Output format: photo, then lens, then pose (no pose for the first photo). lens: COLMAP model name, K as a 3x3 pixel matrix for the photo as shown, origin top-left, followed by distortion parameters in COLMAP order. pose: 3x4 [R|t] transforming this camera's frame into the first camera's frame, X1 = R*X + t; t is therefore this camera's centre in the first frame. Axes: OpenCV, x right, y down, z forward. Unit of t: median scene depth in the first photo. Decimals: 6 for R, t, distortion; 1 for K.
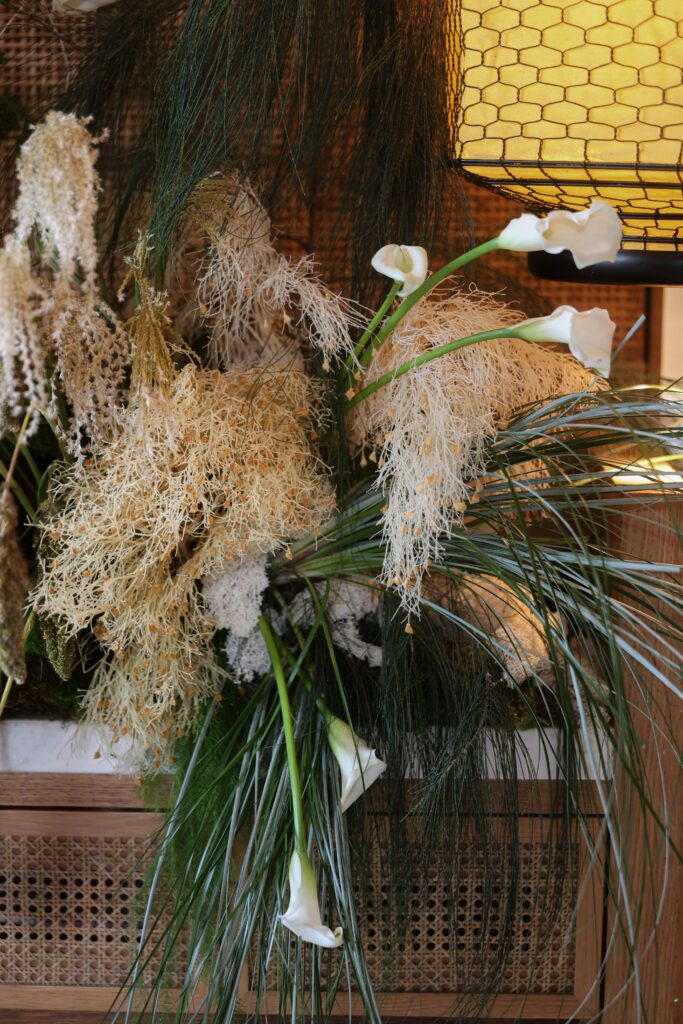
lens RADIAL K [[2130.9, 0, 341.5], [0, 2130.9, 512.0], [0, 0, 1]] dist [-0.037583, -0.632744]
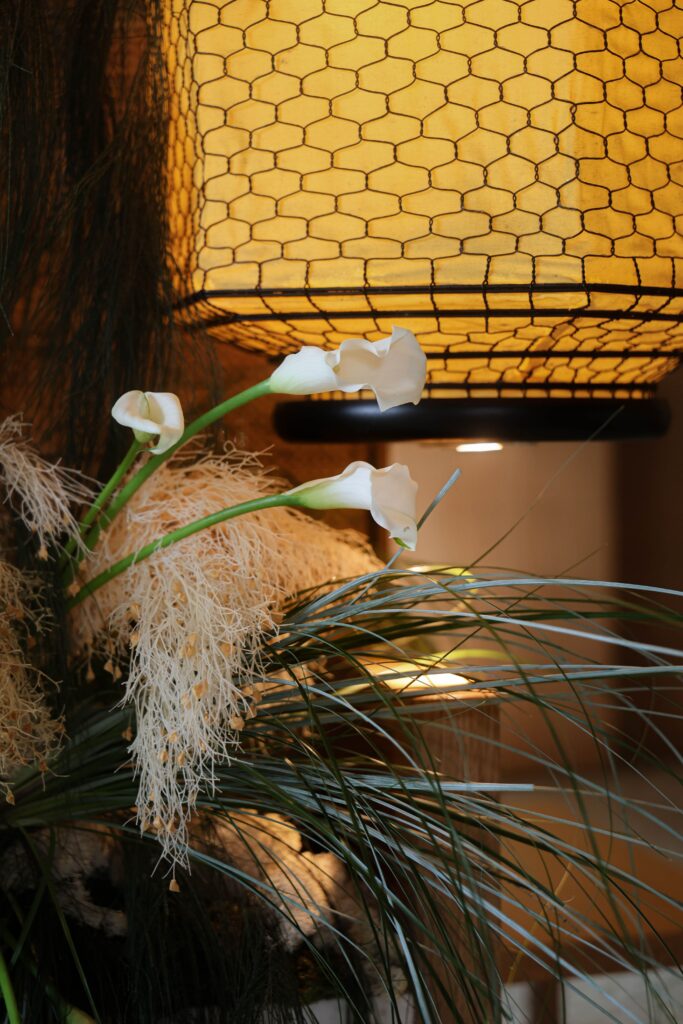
lens RADIAL K [[2130.9, 0, 341.5], [0, 2130.9, 512.0], [0, 0, 1]] dist [-0.037583, -0.632744]
pose [[0.979687, -0.031748, 0.198002, -0.055407], [0.053488, 0.992987, -0.105434, 0.004704], [-0.193266, 0.113883, 0.974515, 0.219111]]
